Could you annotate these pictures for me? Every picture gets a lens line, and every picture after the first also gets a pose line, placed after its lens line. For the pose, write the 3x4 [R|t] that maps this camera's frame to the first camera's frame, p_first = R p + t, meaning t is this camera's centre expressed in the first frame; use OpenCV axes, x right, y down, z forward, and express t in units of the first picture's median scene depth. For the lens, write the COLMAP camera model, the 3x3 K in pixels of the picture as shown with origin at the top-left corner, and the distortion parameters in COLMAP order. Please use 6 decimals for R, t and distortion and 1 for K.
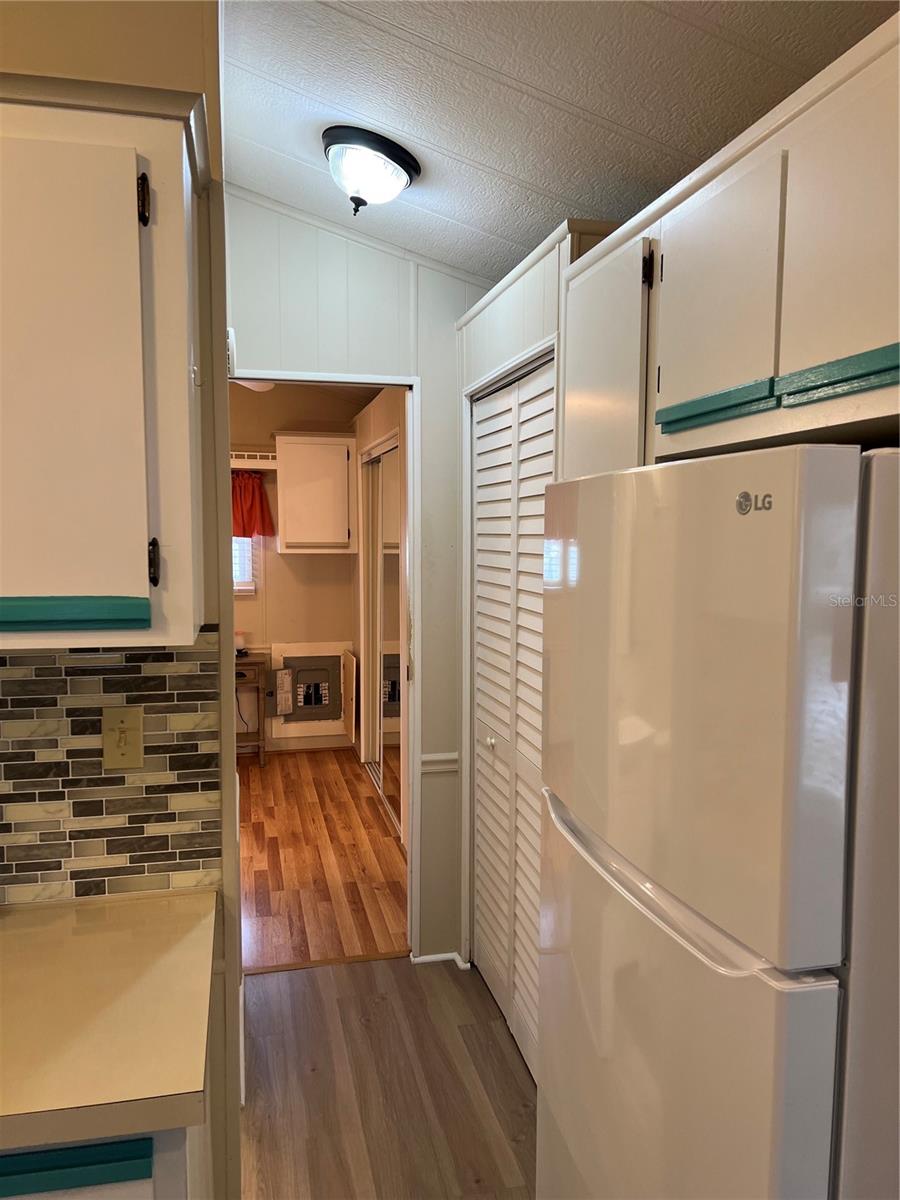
lens RADIAL K [[912.7, 0, 450.0], [0, 912.7, 600.0], [0, 0, 1]] dist [0.025975, -0.009331]
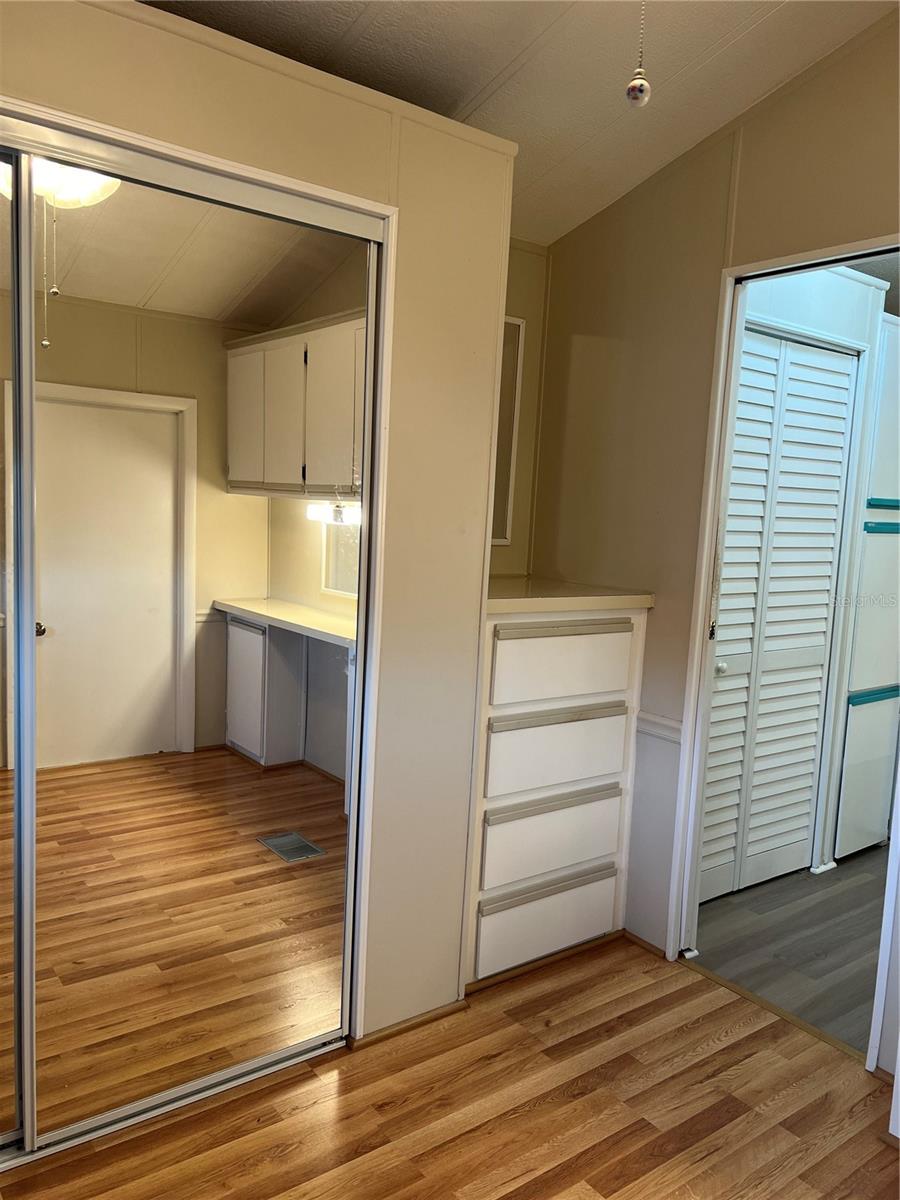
lens RADIAL K [[912.7, 0, 450.0], [0, 912.7, 600.0], [0, 0, 1]] dist [0.025975, -0.009331]
pose [[-0.418545, -0.117195, 0.900603, -0.396160], [0.026055, 0.989681, 0.140896, -0.038957], [-0.907822, 0.082436, -0.411173, 0.887138]]
